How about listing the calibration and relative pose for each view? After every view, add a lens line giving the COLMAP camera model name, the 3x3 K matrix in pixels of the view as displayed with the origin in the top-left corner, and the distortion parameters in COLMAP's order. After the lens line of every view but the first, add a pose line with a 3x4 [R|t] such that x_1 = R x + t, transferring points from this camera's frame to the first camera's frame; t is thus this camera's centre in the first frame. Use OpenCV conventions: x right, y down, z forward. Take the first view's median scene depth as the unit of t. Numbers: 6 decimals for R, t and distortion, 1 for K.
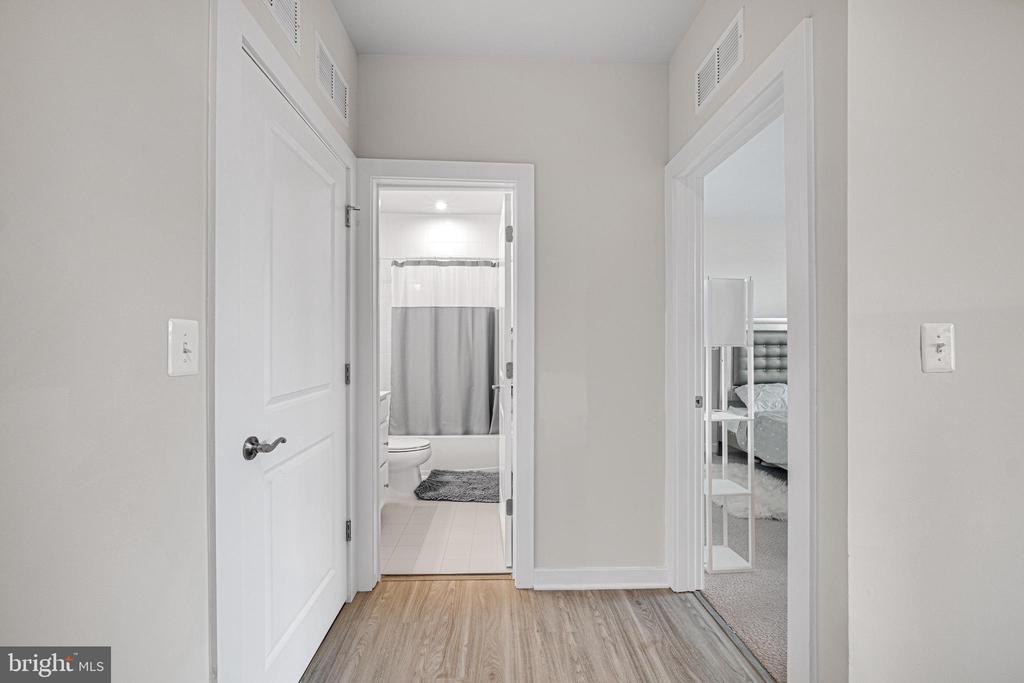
lens RADIAL K [[405.6, 0, 516.3], [0, 405.6, 345.1], [0, 0, 1]] dist [-0.004707, 0.001284]
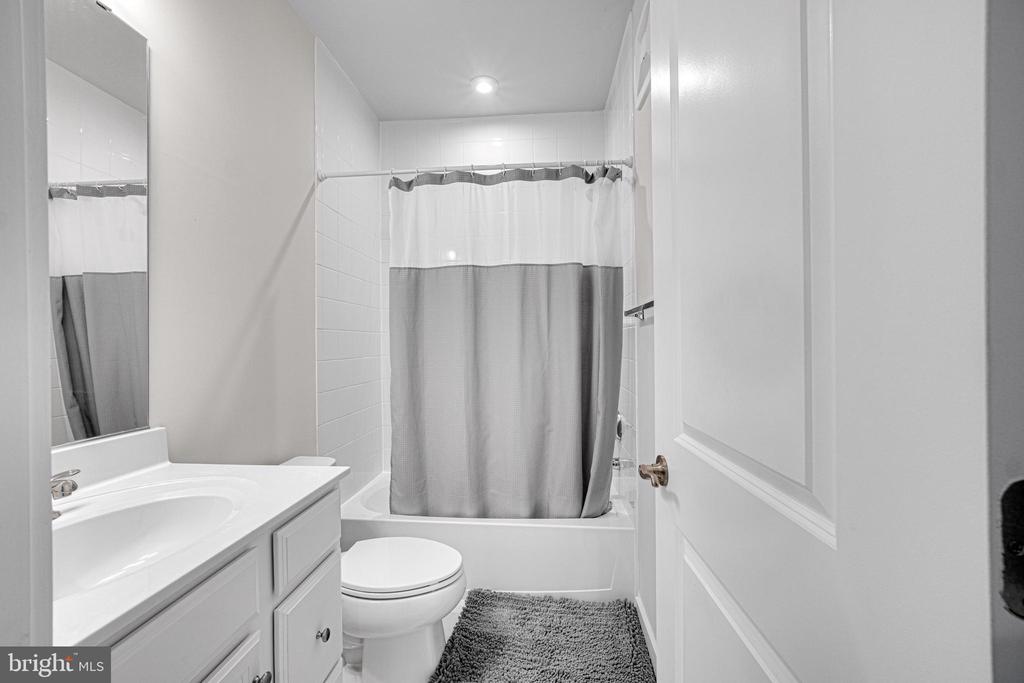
lens RADIAL K [[405.6, 0, 510.4], [0, 405.6, 340.7], [0, 0, 1]] dist [-0.004707, 0.001284]
pose [[0.991247, -0.009351, -0.131688, -0.089905], [0.009841, 0.999947, 0.003067, -0.002779], [0.131652, -0.004336, 0.991287, 0.508936]]
